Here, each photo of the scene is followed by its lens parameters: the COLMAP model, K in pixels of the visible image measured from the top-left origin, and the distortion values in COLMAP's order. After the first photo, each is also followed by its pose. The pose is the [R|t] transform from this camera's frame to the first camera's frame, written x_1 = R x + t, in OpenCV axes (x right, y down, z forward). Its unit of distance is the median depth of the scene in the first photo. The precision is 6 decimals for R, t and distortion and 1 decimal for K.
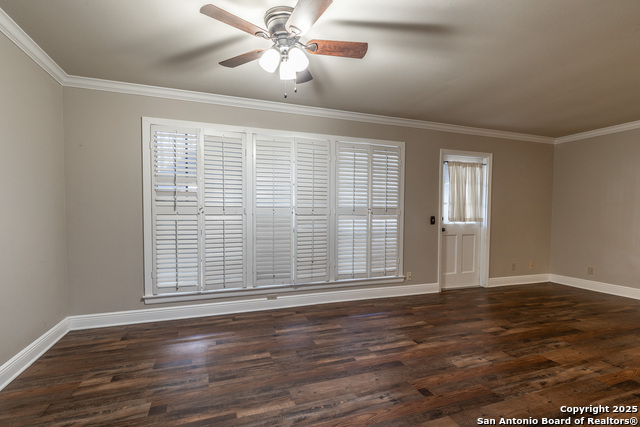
lens RADIAL K [[293.5, 0, 303.4], [0, 293.5, 220.8], [0, 0, 1]] dist [0.016659, -0.003960]
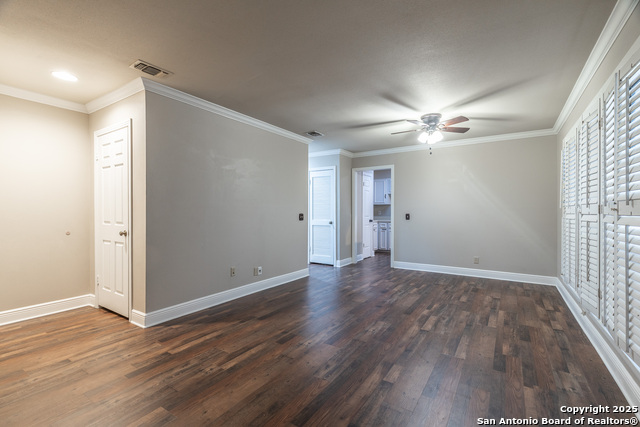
lens RADIAL K [[293.5, 0, 310.3], [0, 293.5, 208.2], [0, 0, 1]] dist [0.016659, -0.003960]
pose [[-0.789345, -0.013740, -0.613796, 1.130646], [-0.021076, 0.999767, 0.004724, -0.028290], [0.613588, 0.016665, -0.789450, 1.300653]]
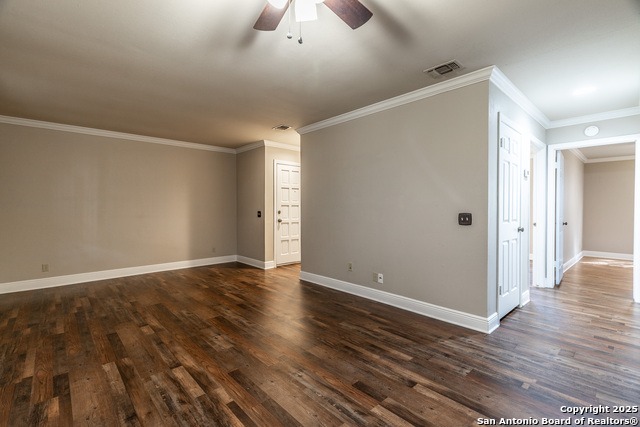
lens RADIAL K [[293.5, 0, 335.6], [0, 293.5, 215.2], [0, 0, 1]] dist [0.016659, -0.003960]
pose [[-0.434512, -0.024293, 0.900338, -0.453801], [0.023682, 0.998982, 0.038384, -0.030749], [-0.900355, 0.038000, -0.433494, 0.769492]]
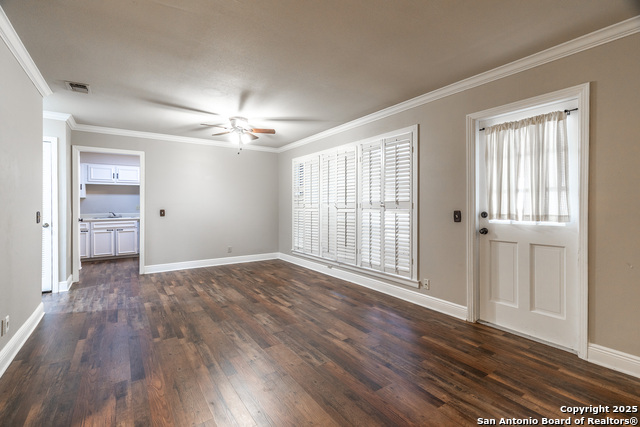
lens RADIAL K [[293.5, 0, 328.0], [0, 293.5, 212.5], [0, 0, 1]] dist [0.016659, -0.003960]
pose [[0.284400, 0.015701, -0.958577, 1.366460], [-0.020052, 0.999745, 0.010426, -0.017595], [0.958496, 0.016256, 0.284642, 0.639895]]
